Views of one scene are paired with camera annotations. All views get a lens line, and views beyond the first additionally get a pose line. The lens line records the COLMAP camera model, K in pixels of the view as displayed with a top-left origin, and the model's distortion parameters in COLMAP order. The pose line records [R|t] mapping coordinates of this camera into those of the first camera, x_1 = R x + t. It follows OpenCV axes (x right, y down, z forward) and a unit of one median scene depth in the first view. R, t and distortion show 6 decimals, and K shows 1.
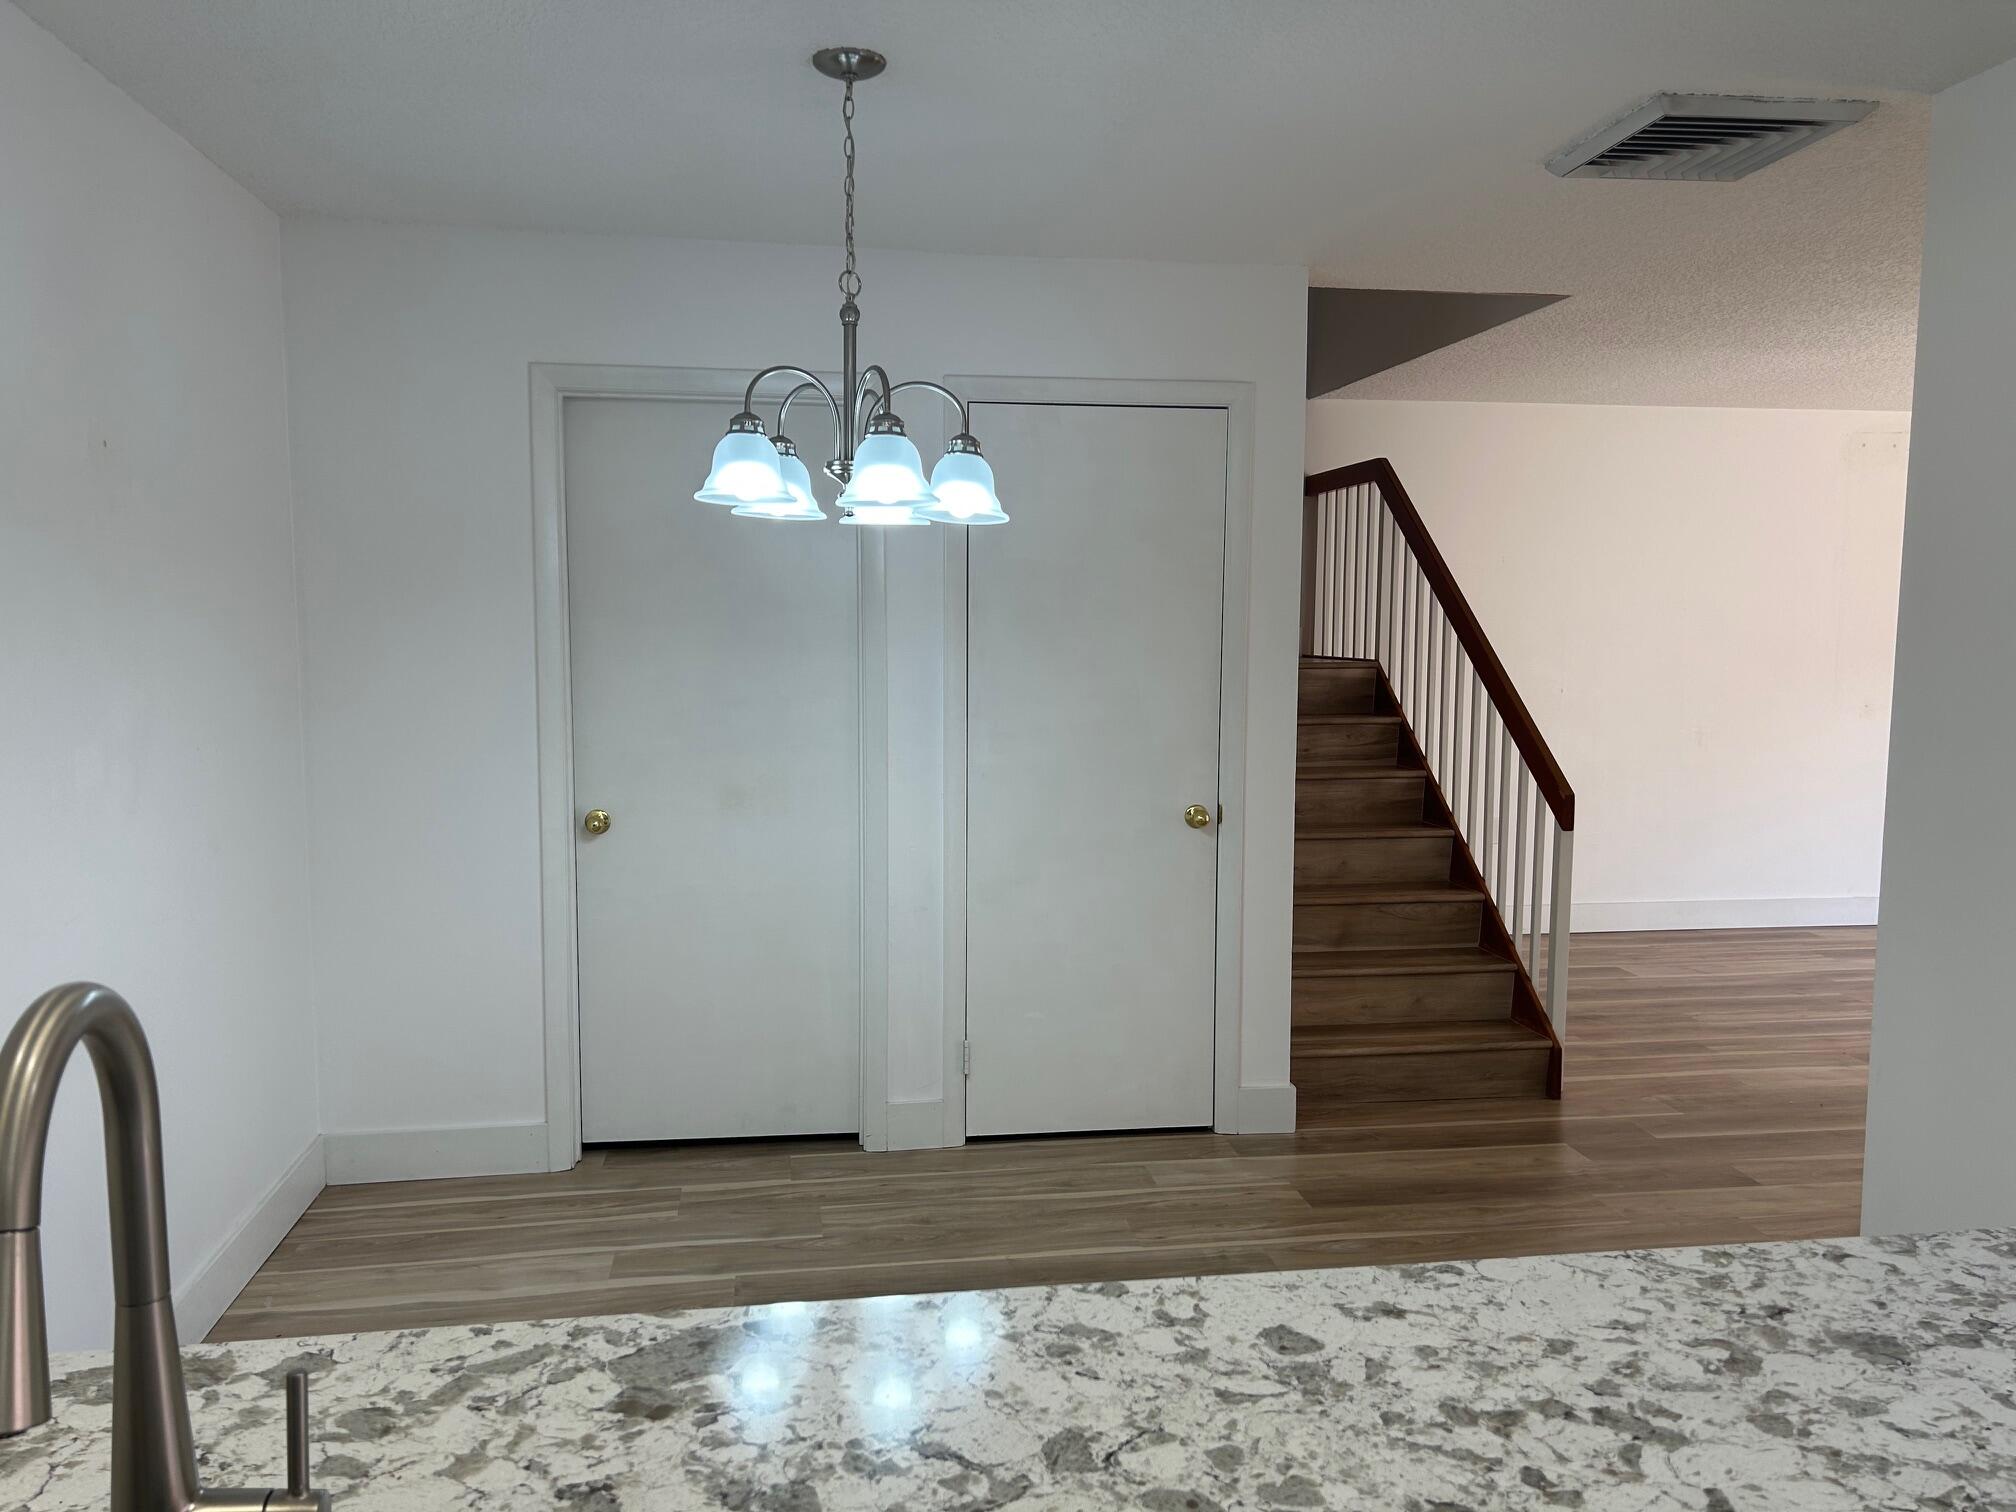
lens RADIAL K [[1510.8, 0, 1007.3], [0, 1510.8, 758.8], [0, 0, 1]] dist [0.024899, -0.032543]
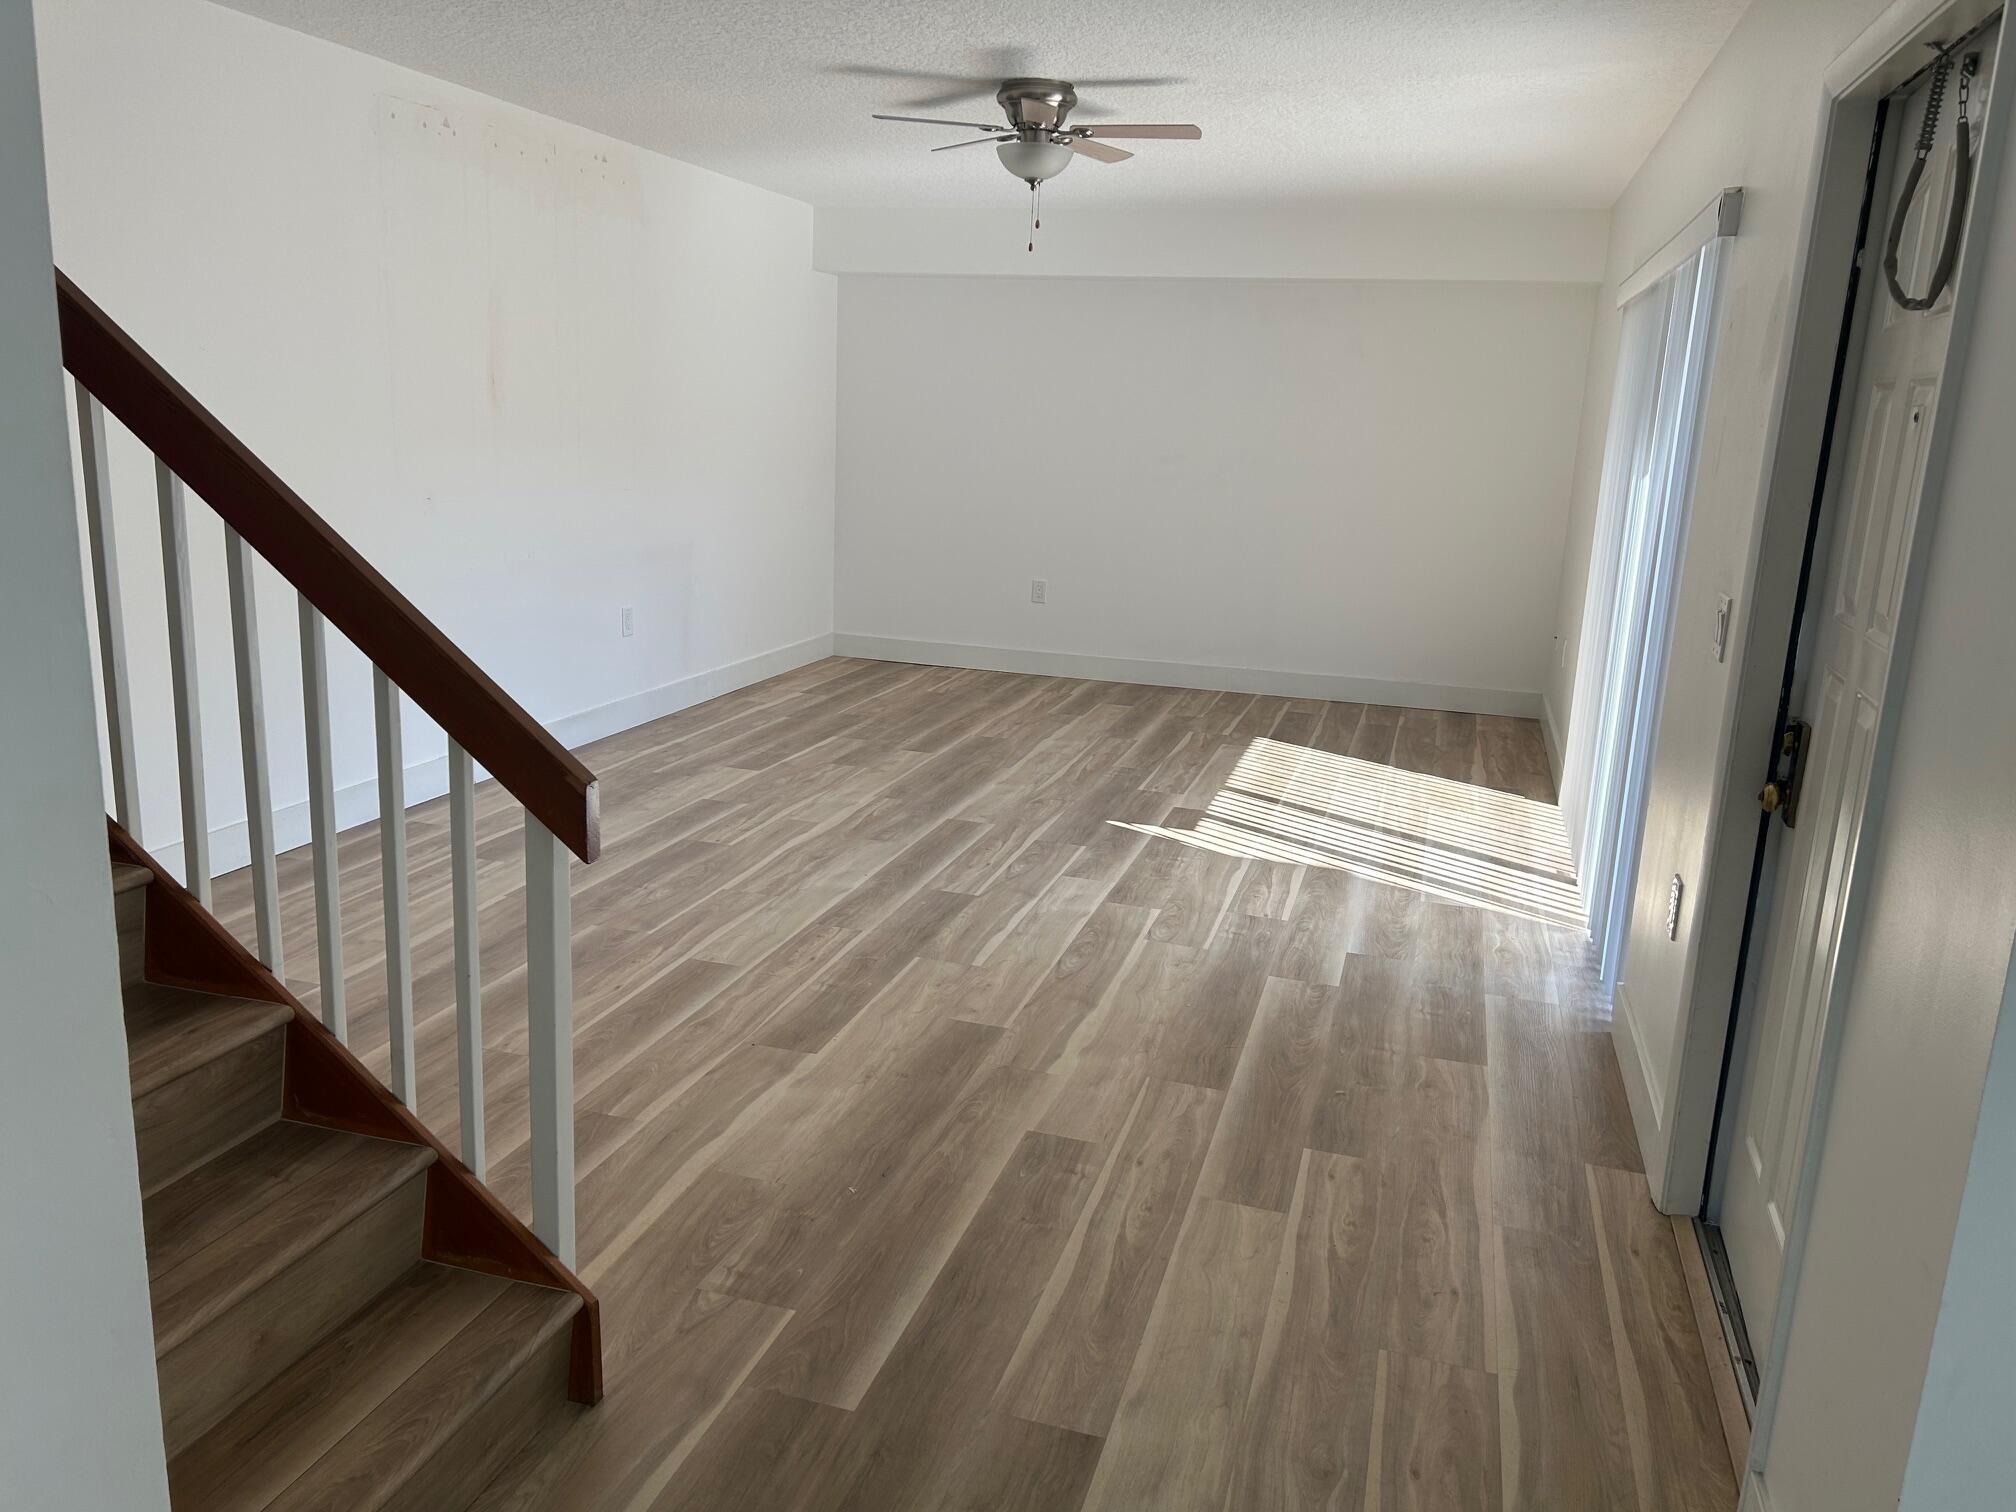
lens RADIAL K [[1510.8, 0, 1008.8], [0, 1510.8, 758.7], [0, 0, 1]] dist [0.024899, -0.032543]
pose [[0.430096, -0.190568, 0.882441, 0.034832], [0.044908, 0.980773, 0.189916, -0.058635], [-0.901666, -0.042053, 0.430384, 0.684907]]
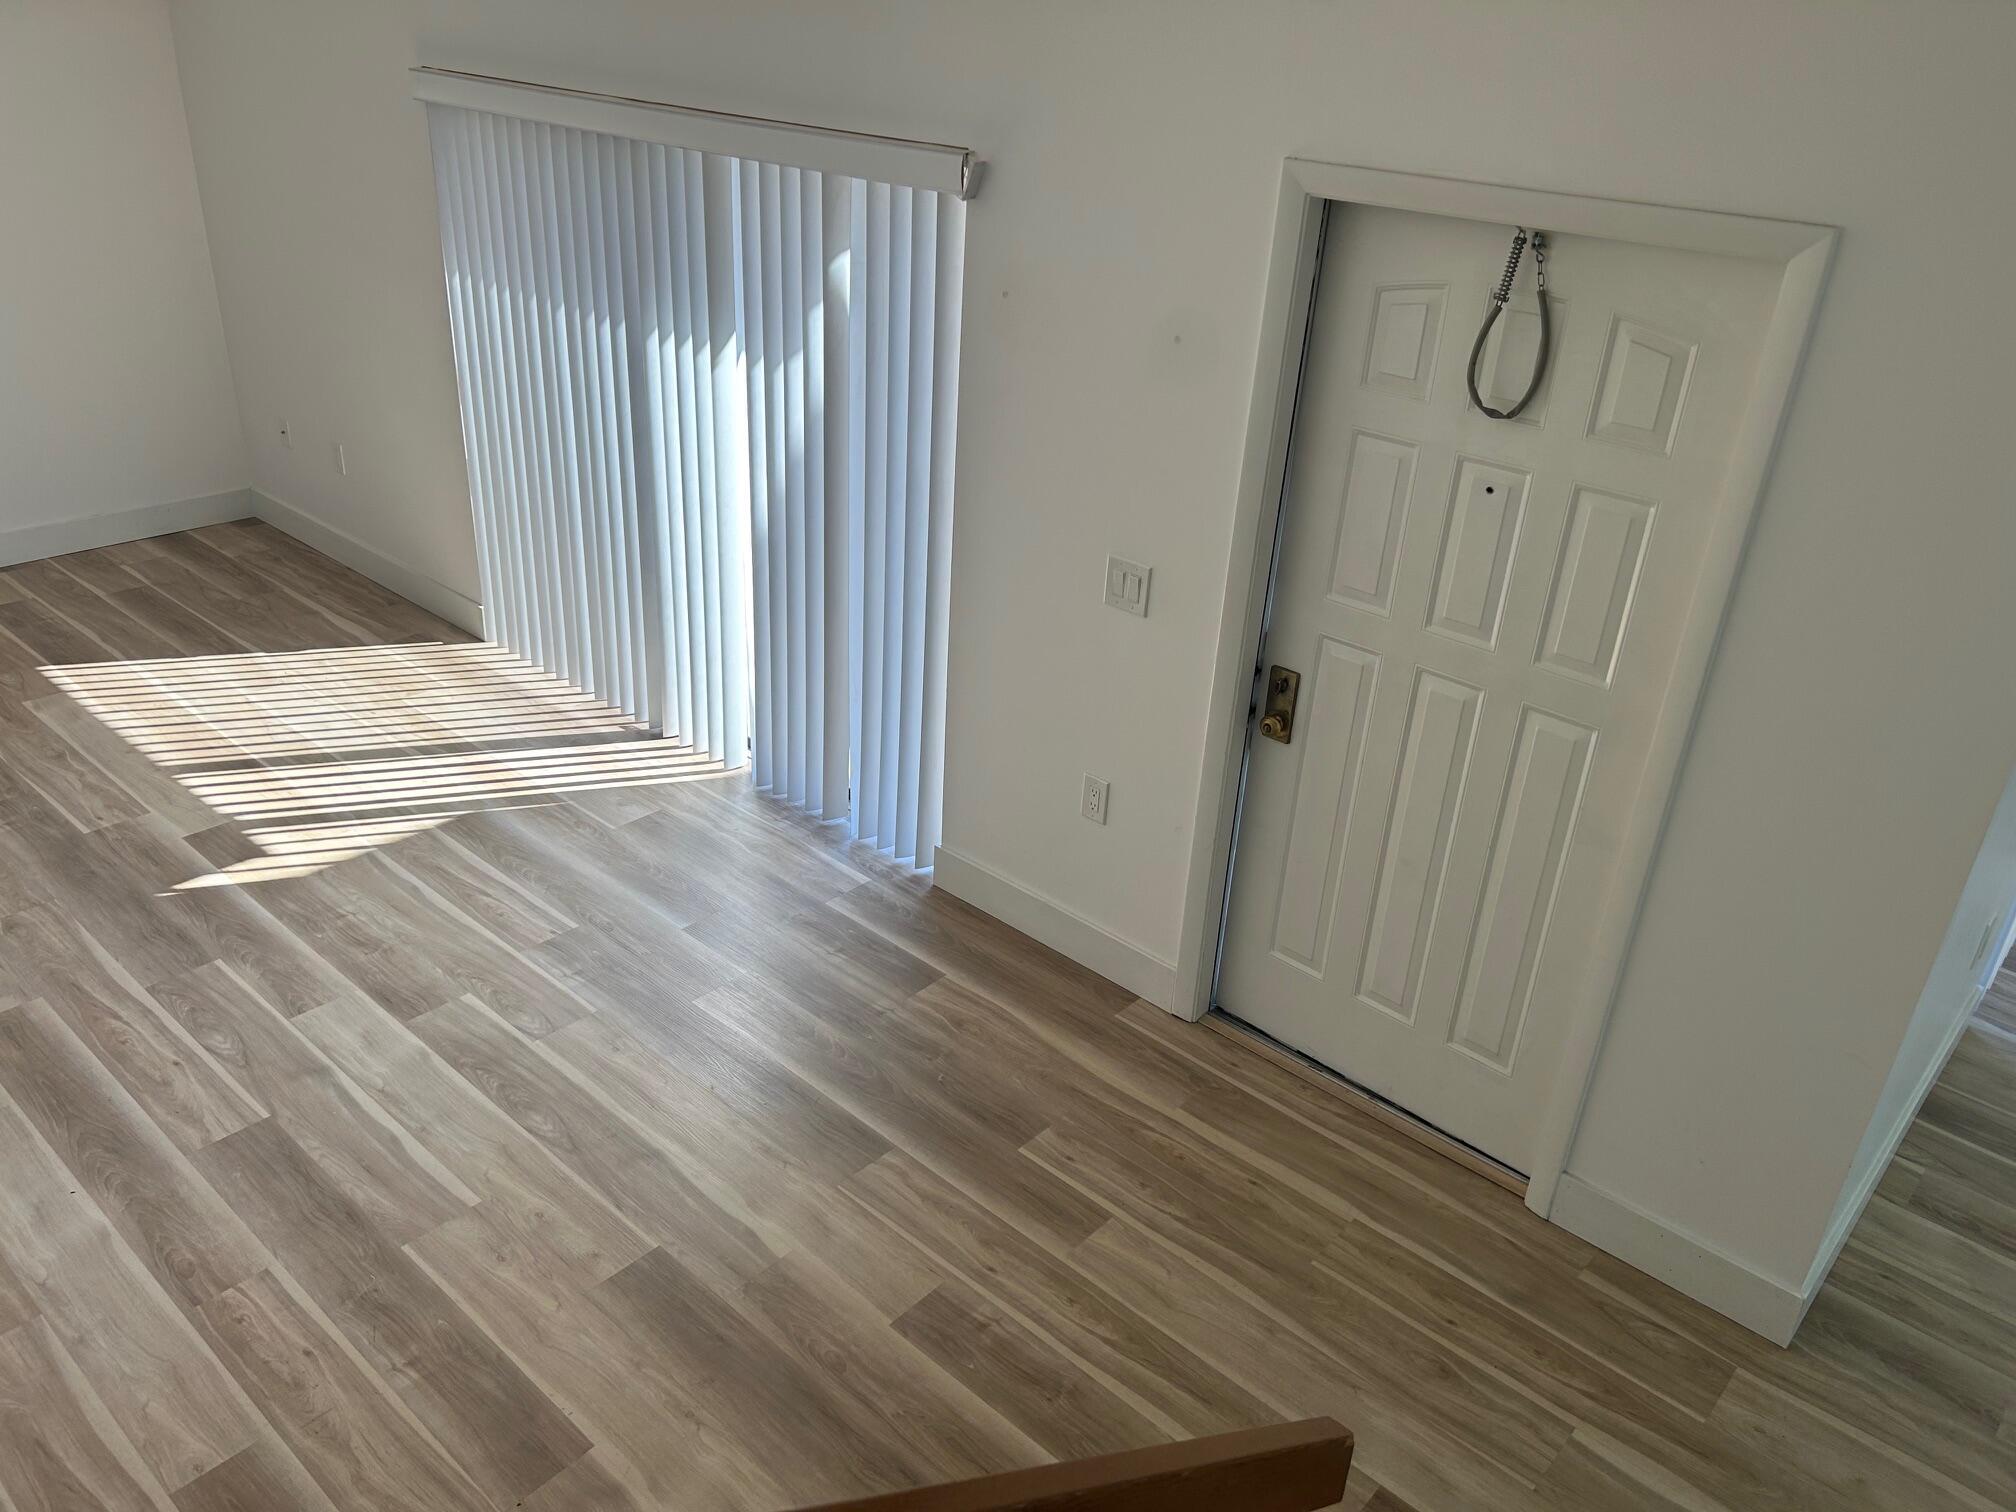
lens RADIAL K [[1510.8, 0, 1003.9], [0, 1510.8, 753.1], [0, 0, 1]] dist [0.024899, -0.032543]
pose [[-0.641966, -0.390611, 0.659775, 0.242055], [0.006846, 0.857547, 0.514360, -0.293806], [-0.766702, 0.334718, -0.547842, 1.180035]]
